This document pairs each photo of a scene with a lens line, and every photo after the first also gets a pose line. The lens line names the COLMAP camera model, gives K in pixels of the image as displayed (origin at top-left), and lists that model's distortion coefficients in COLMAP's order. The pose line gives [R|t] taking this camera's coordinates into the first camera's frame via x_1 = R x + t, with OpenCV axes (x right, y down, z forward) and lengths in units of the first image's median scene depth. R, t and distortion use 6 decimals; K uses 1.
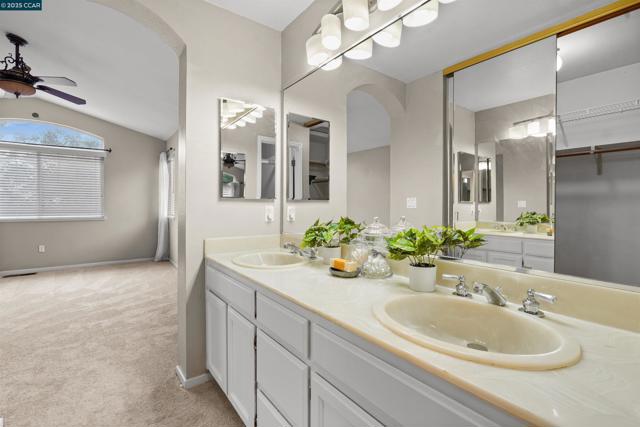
lens RADIAL K [[290.3, 0, 318.3], [0, 290.3, 208.6], [0, 0, 1]] dist [0.000920, 0.000266]
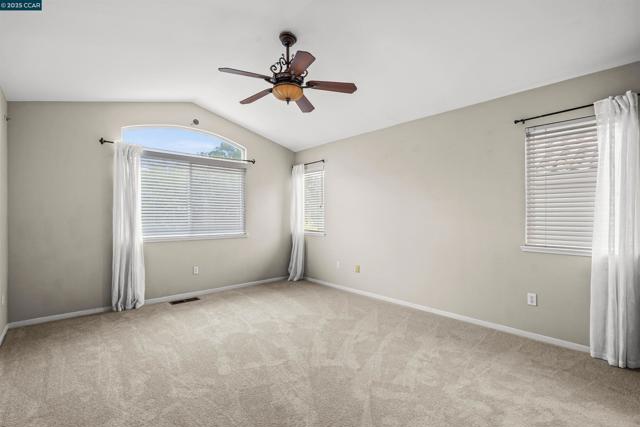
lens RADIAL K [[291.9, 0, 320.0], [0, 291.9, 213.5], [0, 0, 1]] dist [-0.008016, -0.000186]
pose [[0.995667, -0.005204, 0.092841, -1.113837], [0.007448, 0.999688, -0.023840, -0.022099], [-0.092688, 0.024428, 0.995396, 0.116505]]
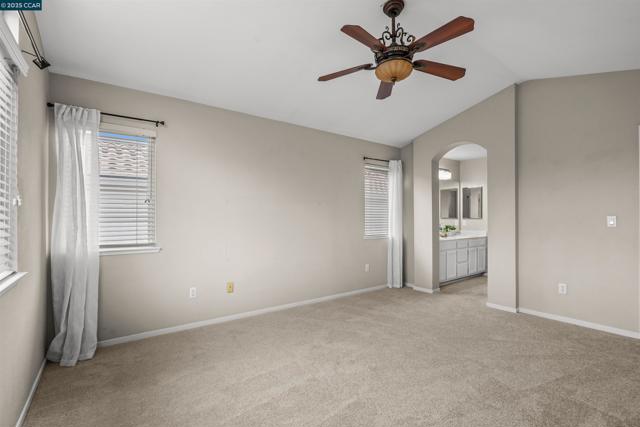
lens RADIAL K [[291.9, 0, 320.0], [0, 291.9, 213.5], [0, 0, 1]] dist [-0.008016, -0.000186]
pose [[0.008182, 0.000001, 0.999967, -1.950090], [0.013305, 0.999911, -0.000110, -0.056578], [-0.999878, 0.013306, 0.008181, 1.295918]]
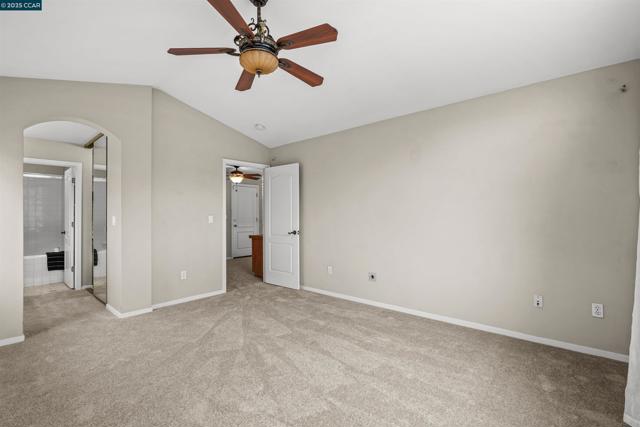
lens RADIAL K [[291.9, 0, 320.0], [0, 291.9, 213.5], [0, 0, 1]] dist [-0.008016, -0.000186]
pose [[-0.982465, -0.000188, -0.186445, -1.170391], [-0.002532, 0.999921, 0.012335, -0.065465], [0.186428, 0.012590, -0.982388, 1.864579]]
